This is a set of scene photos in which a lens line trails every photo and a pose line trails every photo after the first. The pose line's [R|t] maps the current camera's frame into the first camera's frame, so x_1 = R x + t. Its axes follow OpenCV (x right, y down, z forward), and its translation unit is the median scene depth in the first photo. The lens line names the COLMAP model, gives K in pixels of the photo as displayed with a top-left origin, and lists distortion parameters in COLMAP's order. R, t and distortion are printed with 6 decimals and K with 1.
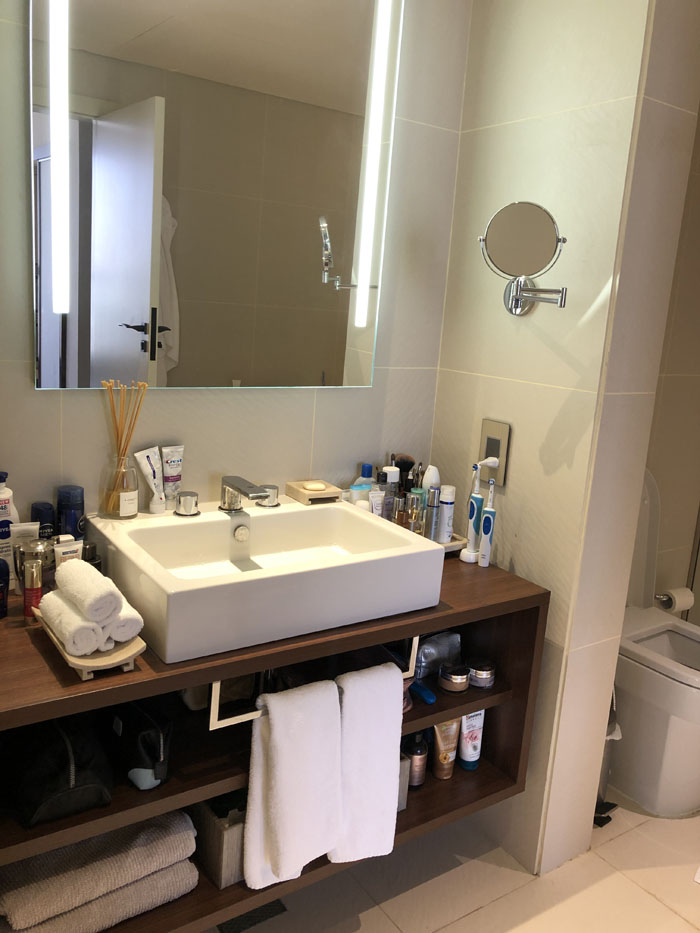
lens RADIAL K [[774.9, 0, 351.9], [0, 774.9, 459.8], [0, 0, 1]] dist [0.018869, -0.011052]
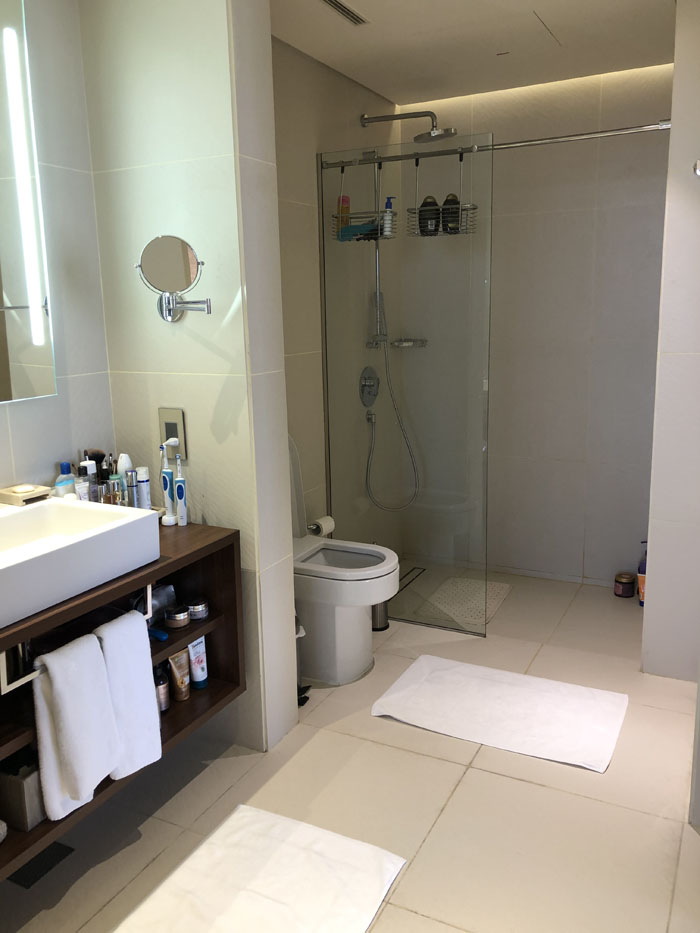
lens RADIAL K [[766.1, 0, 350.1], [0, 766.1, 462.1], [0, 0, 1]] dist [0.073414, -0.113578]
pose [[0.875823, -0.183067, 0.446565, -0.128267], [0.176960, 0.982637, 0.055764, 0.016554], [-0.449020, 0.030185, 0.893012, -0.226475]]
